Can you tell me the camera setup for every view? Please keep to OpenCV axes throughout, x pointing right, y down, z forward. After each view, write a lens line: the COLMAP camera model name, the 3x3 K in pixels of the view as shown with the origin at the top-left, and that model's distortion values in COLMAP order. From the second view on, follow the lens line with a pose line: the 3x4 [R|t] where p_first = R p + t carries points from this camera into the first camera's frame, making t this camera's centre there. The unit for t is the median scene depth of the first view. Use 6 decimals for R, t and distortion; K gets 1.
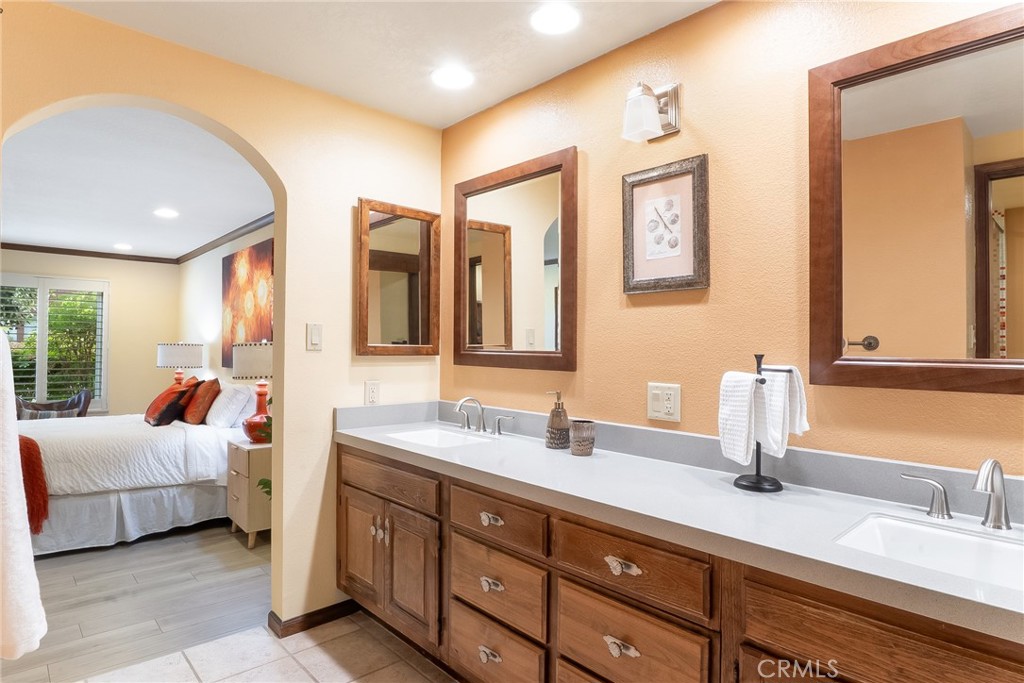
lens RADIAL K [[542.5, 0, 513.0], [0, 542.5, 347.6], [0, 0, 1]] dist [-0.004928, -0.001610]
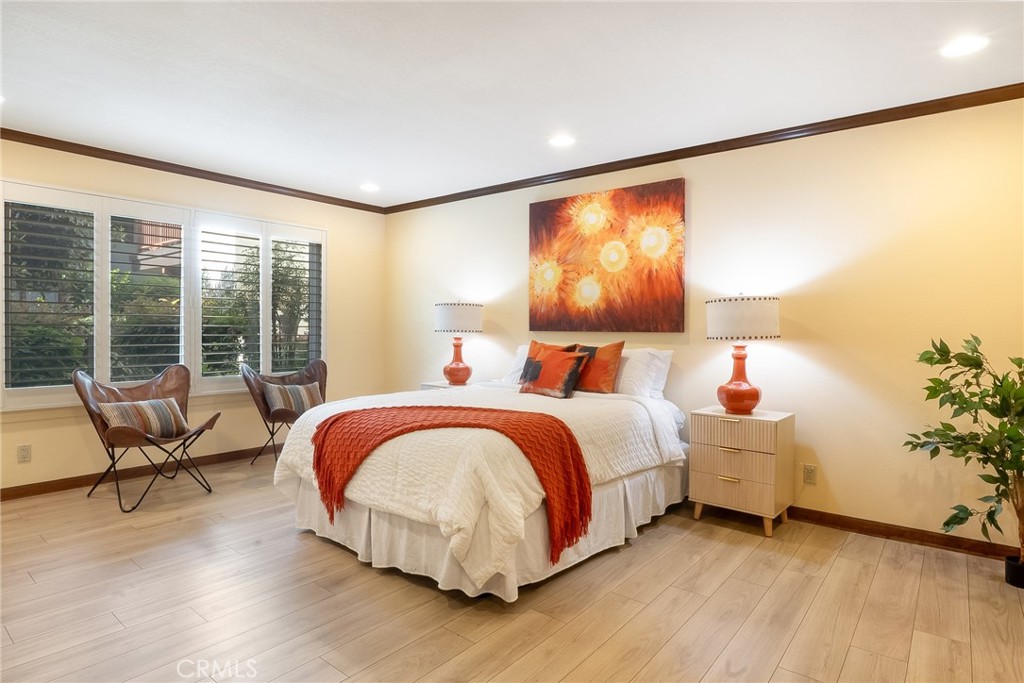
lens RADIAL K [[542.5, 0, 514.7], [0, 542.5, 334.9], [0, 0, 1]] dist [-0.004928, -0.001610]
pose [[0.988375, -0.002327, 0.152021, -0.944945], [-0.001292, 0.999718, 0.023700, 0.029956], [-0.152033, -0.023621, 0.988093, 0.206171]]
